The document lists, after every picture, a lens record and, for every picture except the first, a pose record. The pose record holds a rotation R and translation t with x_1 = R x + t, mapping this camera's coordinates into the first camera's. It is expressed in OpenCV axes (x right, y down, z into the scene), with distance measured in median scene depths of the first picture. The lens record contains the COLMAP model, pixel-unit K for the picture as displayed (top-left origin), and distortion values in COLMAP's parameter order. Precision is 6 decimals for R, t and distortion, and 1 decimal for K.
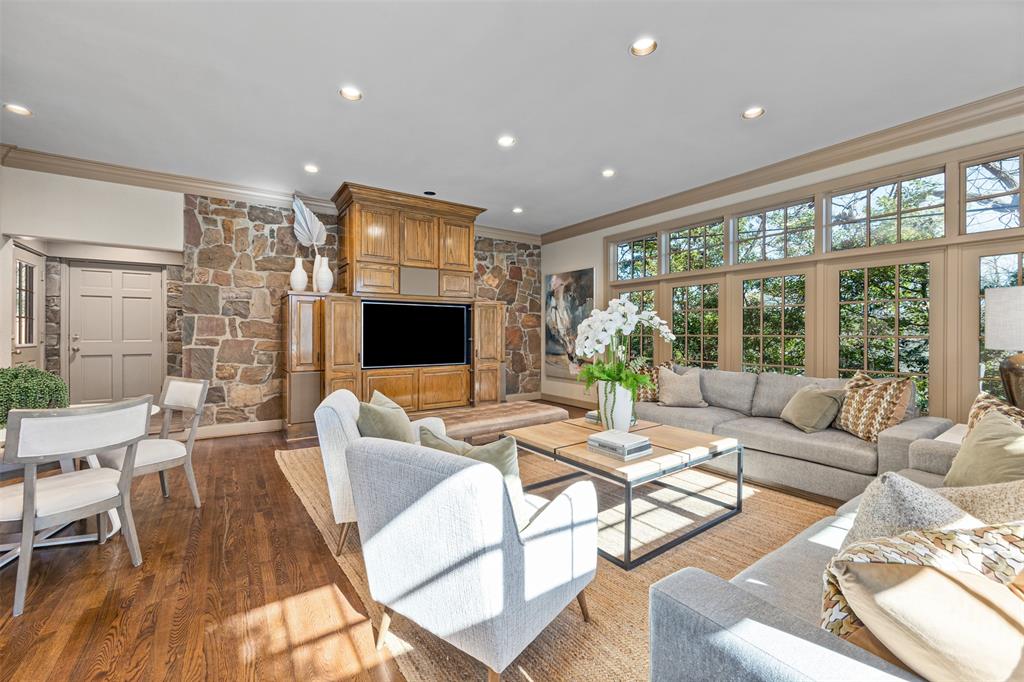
lens RADIAL K [[428.7, 0, 518.0], [0, 428.7, 323.9], [0, 0, 1]] dist [-0.001281, 0.000135]
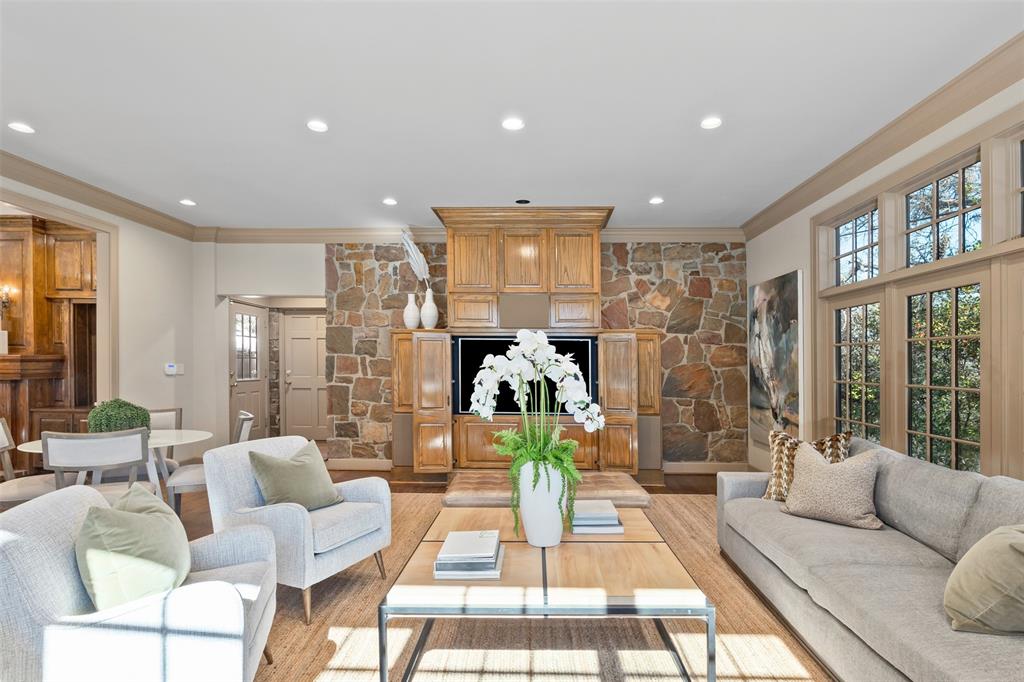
lens RADIAL K [[537.0, 0, 526.1], [0, 537.0, 357.8], [0, 0, 1]] dist [0.000383, -0.001495]
pose [[0.798330, -0.001766, -0.602218, 0.415687], [0.006270, 0.999966, 0.005380, -0.015684], [0.602188, -0.008071, 0.798313, 0.194394]]
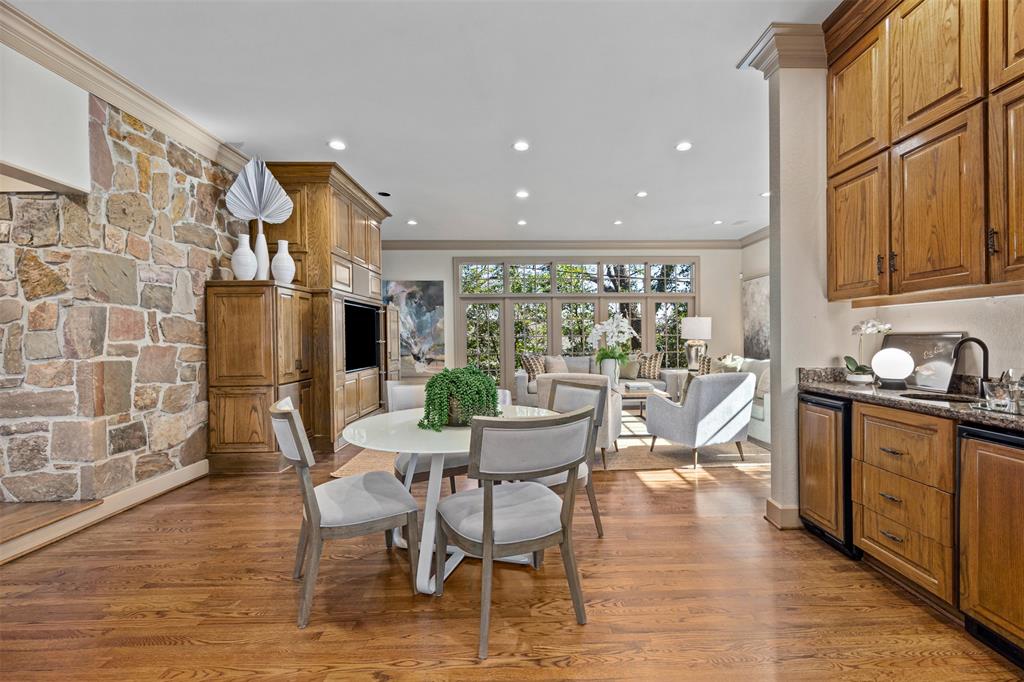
lens RADIAL K [[428.7, 0, 540.4], [0, 428.7, 342.0], [0, 0, 1]] dist [-0.001281, 0.000135]
pose [[0.544244, -0.023605, 0.838595, -0.859462], [0.010176, 0.999716, 0.021536, 0.022004], [-0.838865, -0.003187, 0.544330, 0.164184]]
